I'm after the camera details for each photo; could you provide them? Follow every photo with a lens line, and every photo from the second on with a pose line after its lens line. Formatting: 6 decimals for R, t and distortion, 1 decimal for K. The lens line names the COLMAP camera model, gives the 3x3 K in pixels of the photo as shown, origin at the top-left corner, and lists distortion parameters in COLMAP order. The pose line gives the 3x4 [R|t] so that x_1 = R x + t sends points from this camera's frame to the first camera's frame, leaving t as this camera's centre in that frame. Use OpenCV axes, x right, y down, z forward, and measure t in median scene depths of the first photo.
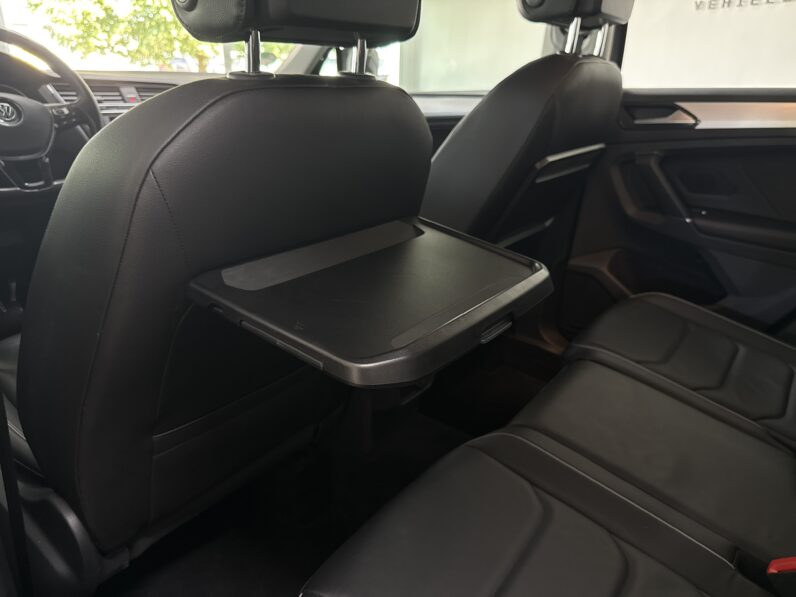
lens RADIAL K [[551.8, 0, 398.0], [0, 551.8, 298.5], [0, 0, 1]] dist [0.000069, -0.000049]
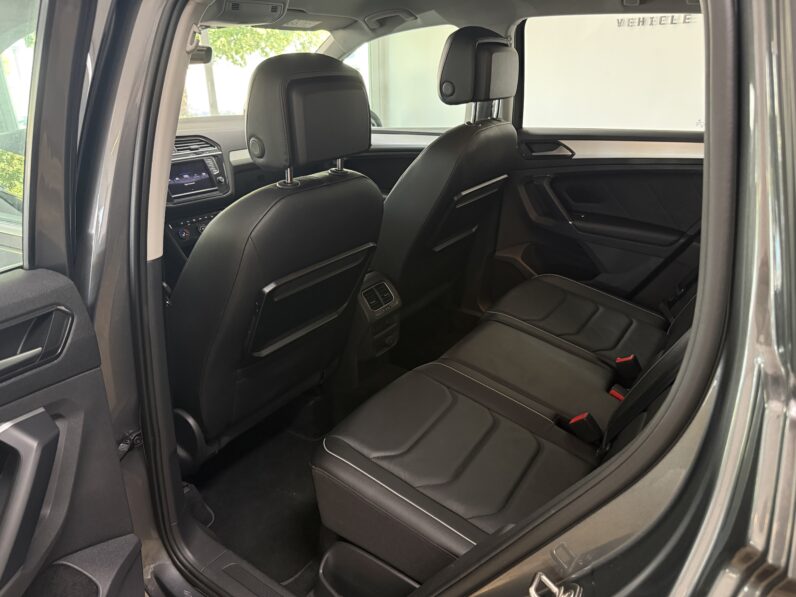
lens RADIAL K [[559.9, 0, 398.0], [0, 559.9, 298.5], [0, 0, 1]] dist [0.063689, 0.000137]
pose [[0.998415, -0.049955, 0.025906, 0.030779], [0.049233, 0.998400, 0.027800, -0.007990], [-0.027253, -0.026481, 0.999278, -0.511846]]
